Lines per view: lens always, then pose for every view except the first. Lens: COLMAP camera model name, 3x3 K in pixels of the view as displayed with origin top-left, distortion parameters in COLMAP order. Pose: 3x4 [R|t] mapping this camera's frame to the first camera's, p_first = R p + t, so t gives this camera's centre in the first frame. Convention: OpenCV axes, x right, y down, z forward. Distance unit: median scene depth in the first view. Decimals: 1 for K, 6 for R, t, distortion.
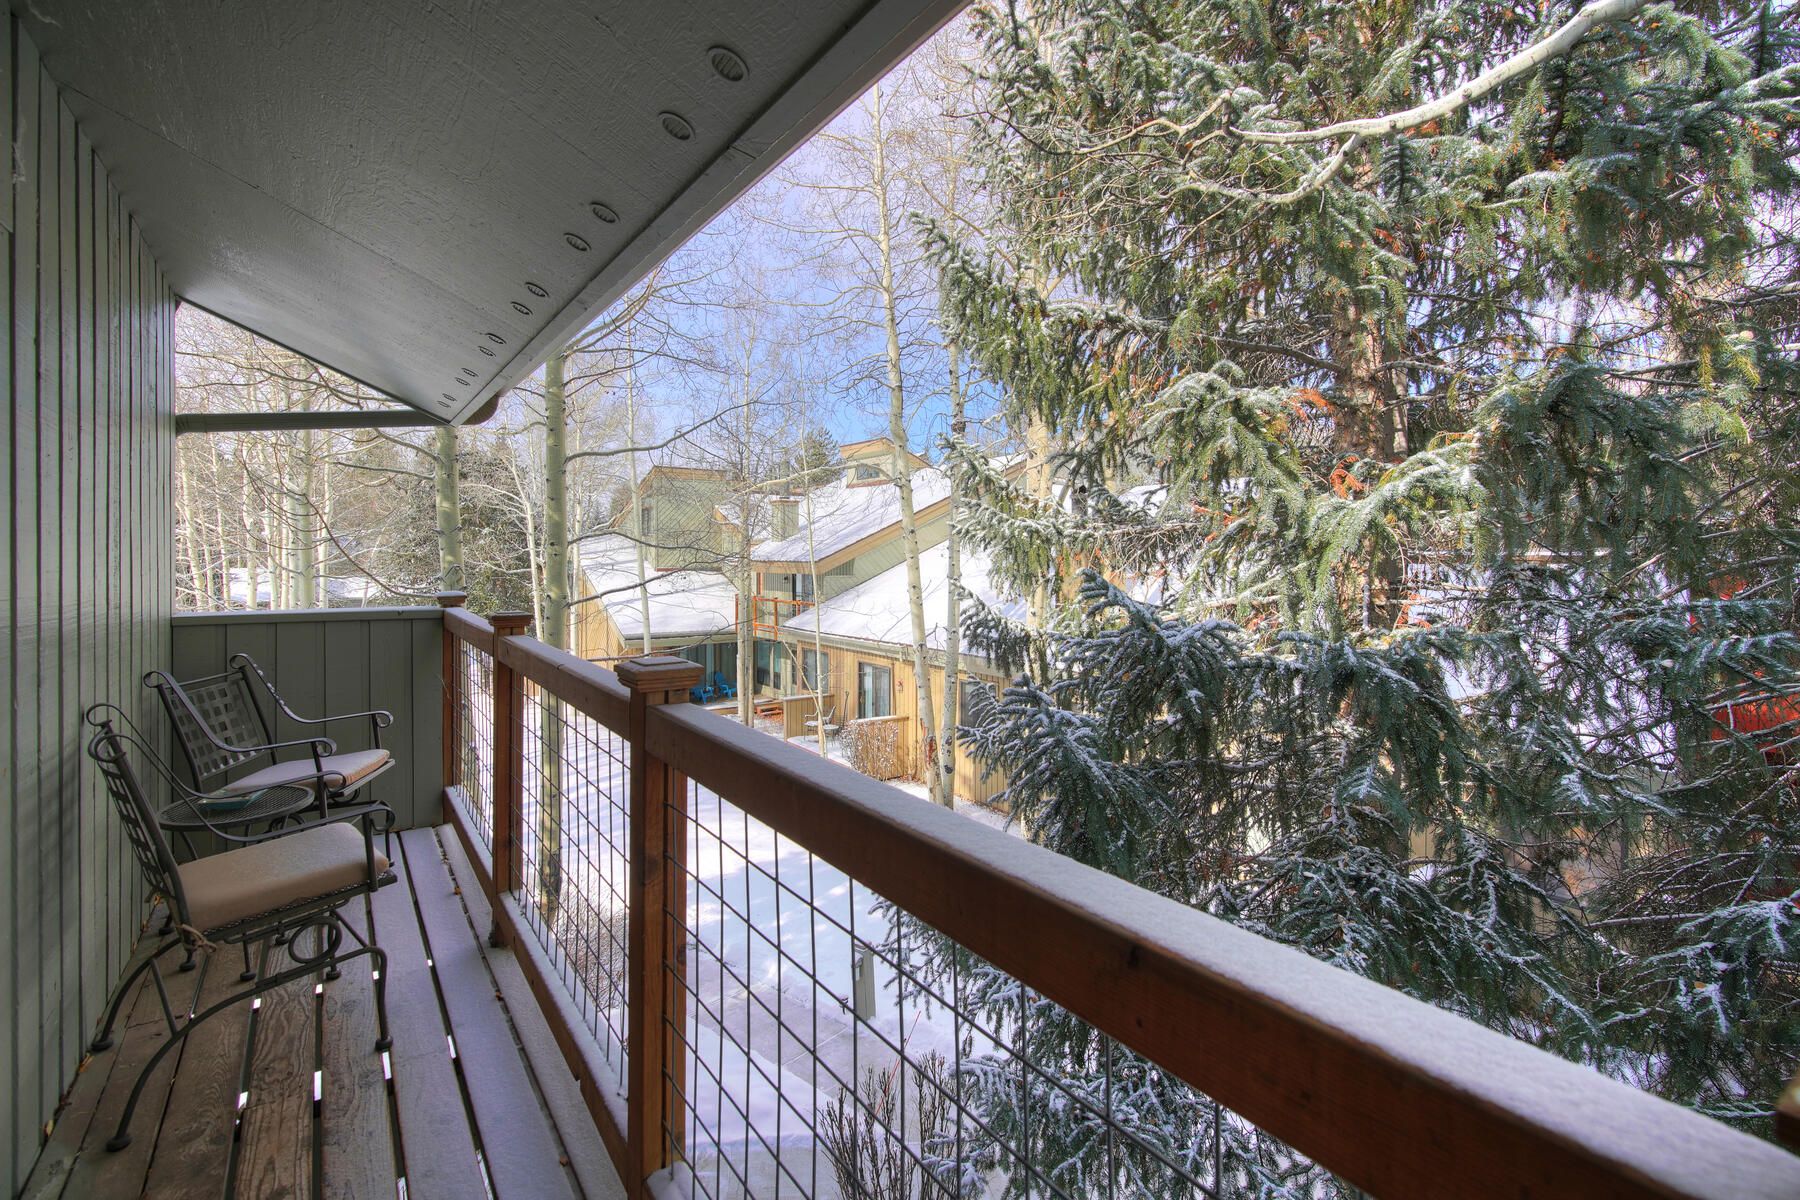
lens RADIAL K [[846.2, 0, 898.4], [0, 846.2, 570.9], [0, 0, 1]] dist [-0.023132, -0.000071]
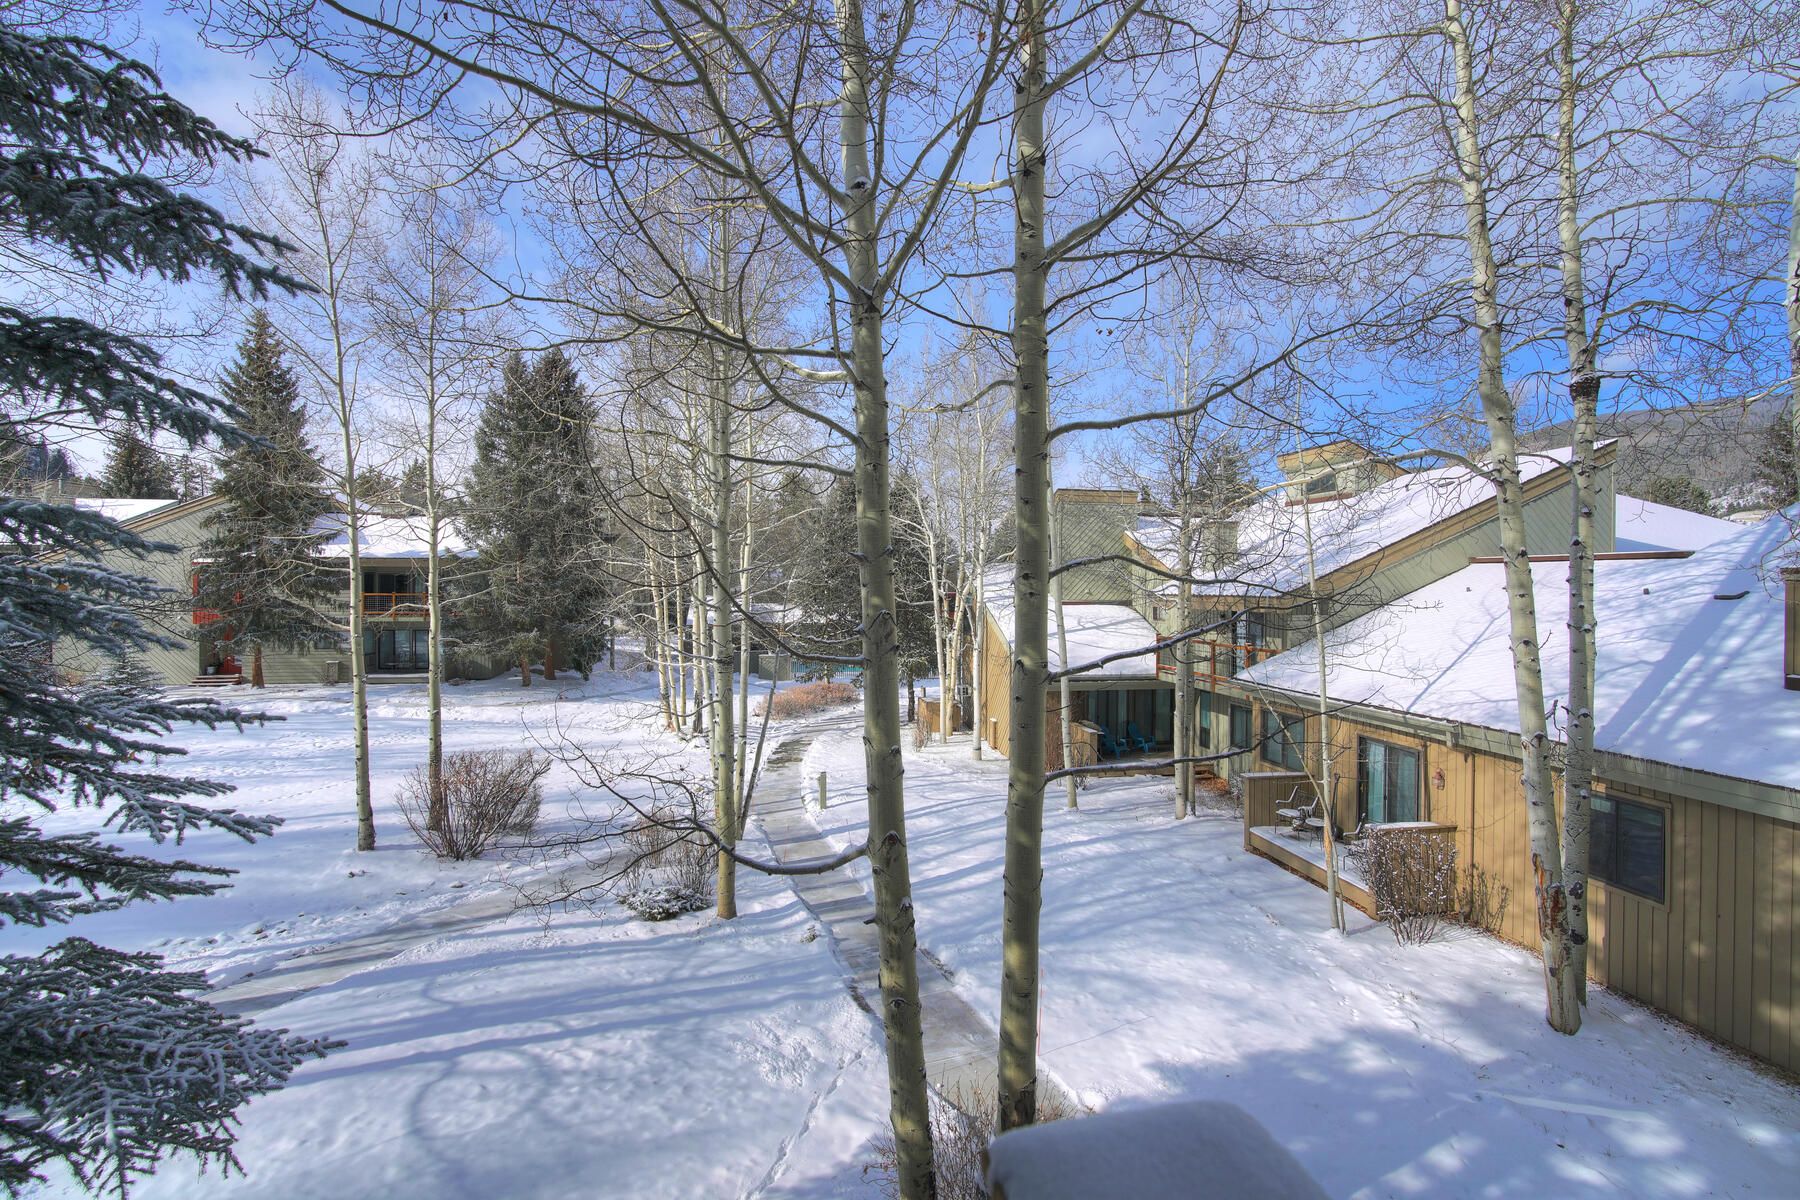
lens RADIAL K [[837.9, 0, 900.0], [0, 837.9, 600.0], [0, 0, 1]] dist [0.000216, -0.000017]
pose [[0.907066, 0.008865, -0.420895, -0.105416], [-0.009218, 0.999957, 0.001196, -0.006561], [0.420887, 0.002795, 0.907109, 0.183636]]
